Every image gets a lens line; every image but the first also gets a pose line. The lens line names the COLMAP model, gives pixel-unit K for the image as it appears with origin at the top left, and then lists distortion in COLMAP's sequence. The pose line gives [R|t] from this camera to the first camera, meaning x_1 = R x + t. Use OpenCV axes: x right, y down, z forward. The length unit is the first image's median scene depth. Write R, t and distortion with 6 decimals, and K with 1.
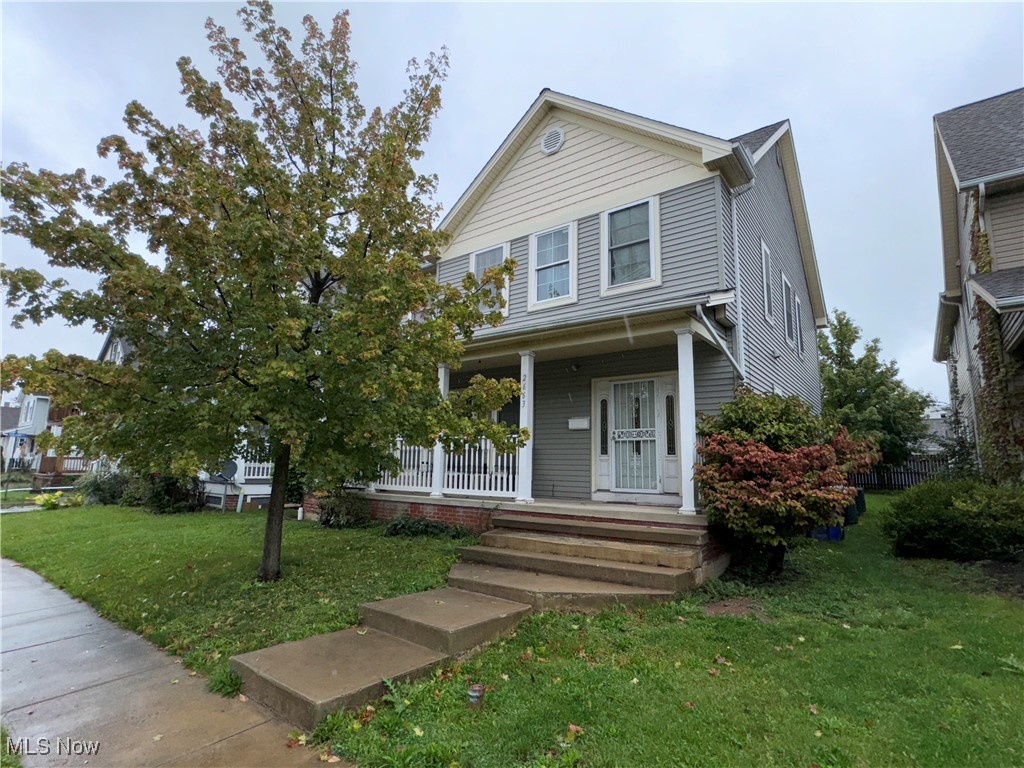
lens RADIAL K [[510.6, 0, 514.9], [0, 510.6, 381.5], [0, 0, 1]] dist [-0.001984, -0.000061]
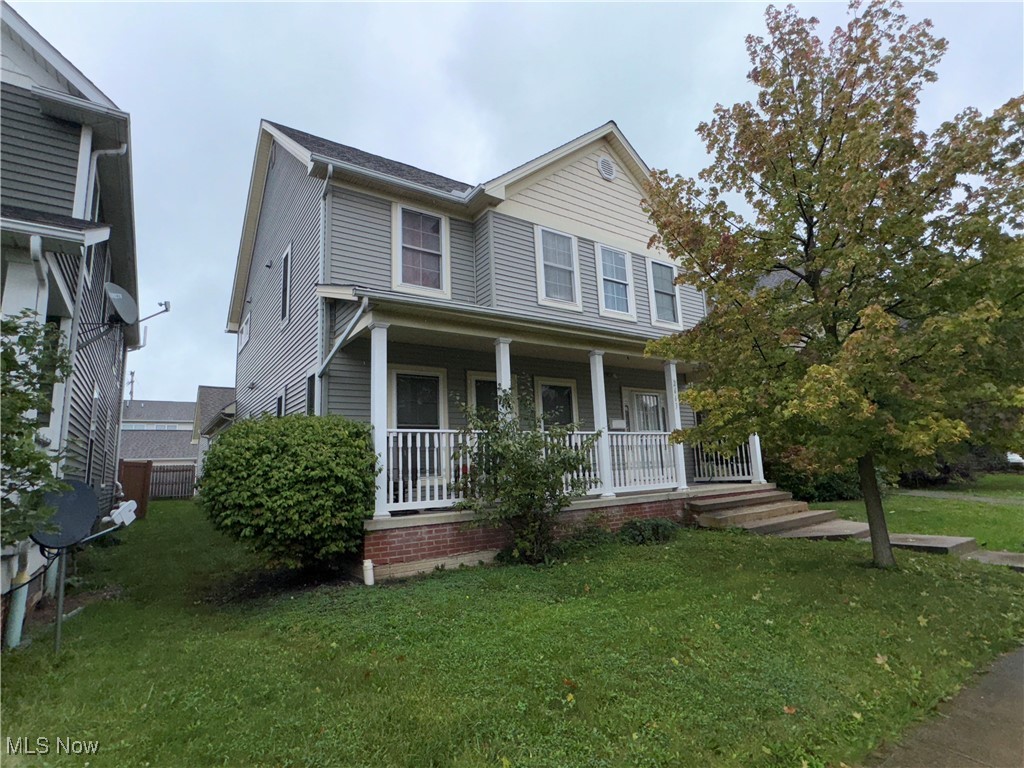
lens RADIAL K [[510.6, 0, 514.3], [0, 510.6, 386.3], [0, 0, 1]] dist [-0.001984, -0.000061]
pose [[0.305100, 0.130513, 0.943335, -0.984963], [-0.106789, 0.989006, -0.102293, 0.132268], [-0.946314, -0.069529, 0.315683, 0.821696]]
